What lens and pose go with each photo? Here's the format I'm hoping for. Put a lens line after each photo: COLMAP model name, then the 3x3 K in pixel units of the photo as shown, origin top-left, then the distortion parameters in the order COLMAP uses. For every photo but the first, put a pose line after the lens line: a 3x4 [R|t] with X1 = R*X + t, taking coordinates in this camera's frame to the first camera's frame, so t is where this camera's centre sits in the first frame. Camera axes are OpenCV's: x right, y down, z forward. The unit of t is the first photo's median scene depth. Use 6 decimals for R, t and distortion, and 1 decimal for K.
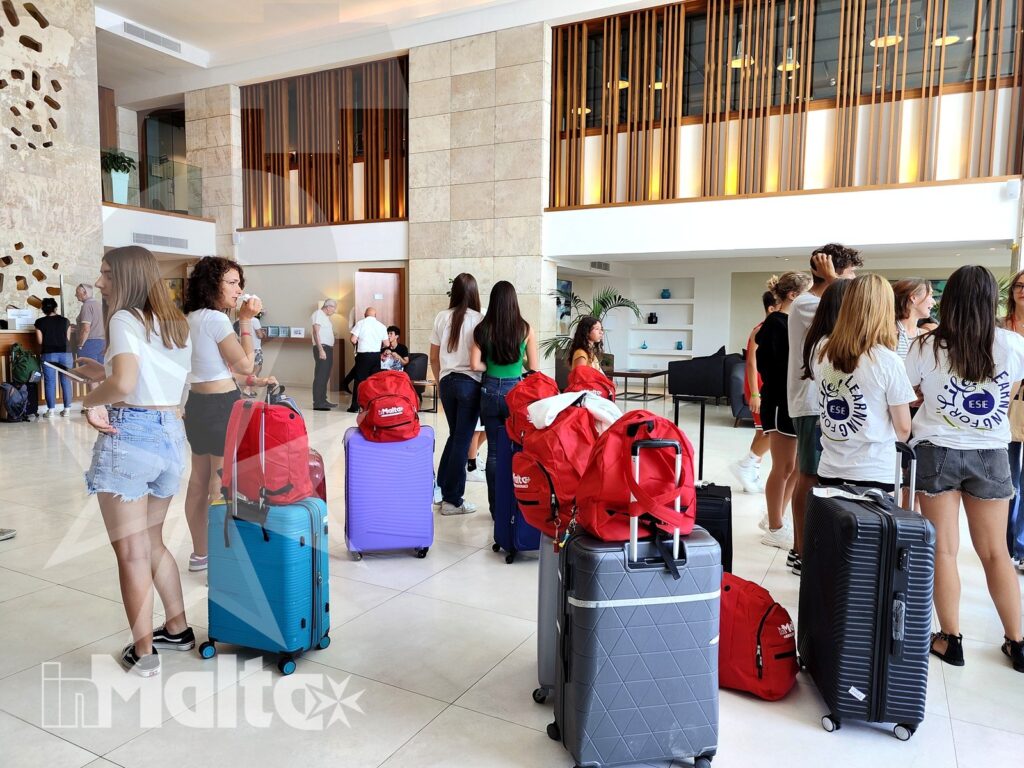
lens RADIAL K [[720.1, 0, 511.7], [0, 720.1, 378.8], [0, 0, 1]] dist [0.009338, -0.000181]
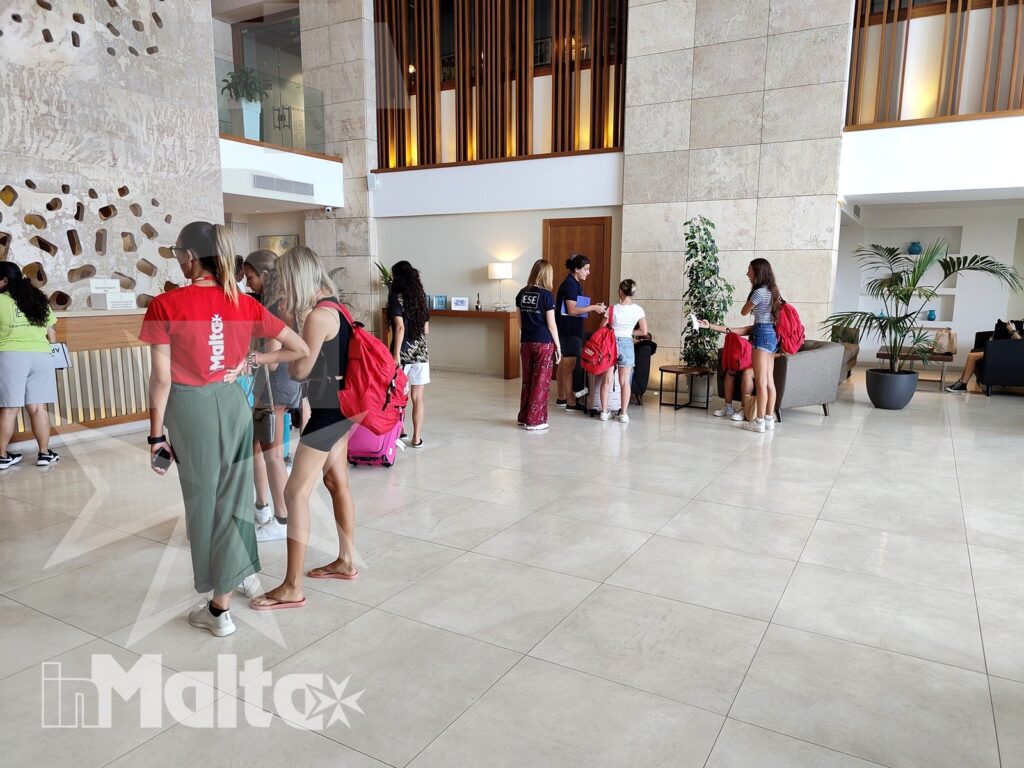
lens RADIAL K [[720.1, 0, 511.8], [0, 720.1, 390.6], [0, 0, 1]] dist [0.009338, -0.000181]
pose [[0.999330, -0.003372, -0.036439, -0.243534], [0.006071, 0.997225, 0.074200, -0.031109], [0.036088, -0.074371, 0.996577, 0.249145]]
